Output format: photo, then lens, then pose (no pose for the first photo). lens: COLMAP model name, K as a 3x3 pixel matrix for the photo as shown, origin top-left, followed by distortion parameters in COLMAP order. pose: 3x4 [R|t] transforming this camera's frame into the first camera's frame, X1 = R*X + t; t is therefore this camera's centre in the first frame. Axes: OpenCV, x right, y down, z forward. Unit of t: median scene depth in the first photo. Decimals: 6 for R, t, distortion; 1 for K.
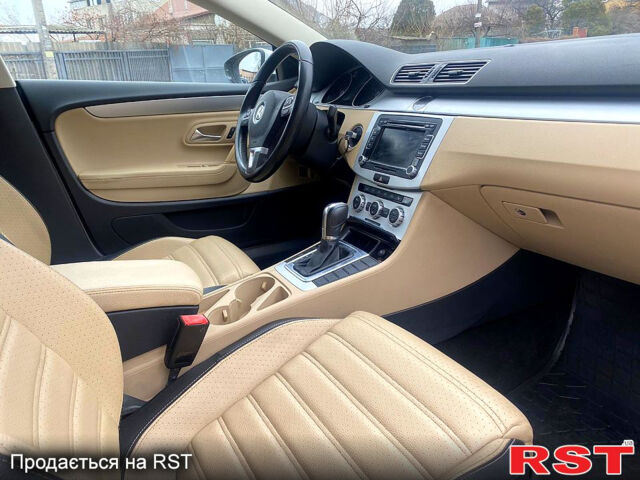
lens RADIAL K [[485.2, 0, 320.0], [0, 485.2, 240.0], [0, 0, 1]] dist [-0.033312, 0.000777]
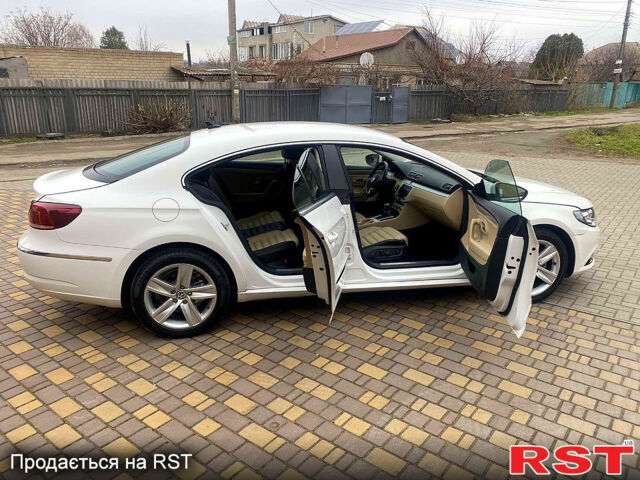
lens RADIAL K [[485.2, 0, 320.0], [0, 485.2, 240.0], [0, 0, 1]] dist [-0.033312, 0.000777]
pose [[0.963189, 0.125589, -0.237684, 0.038727], [-0.136089, 0.990294, -0.028228, 0.033129], [0.231832, 0.059536, 0.970932, -0.244682]]
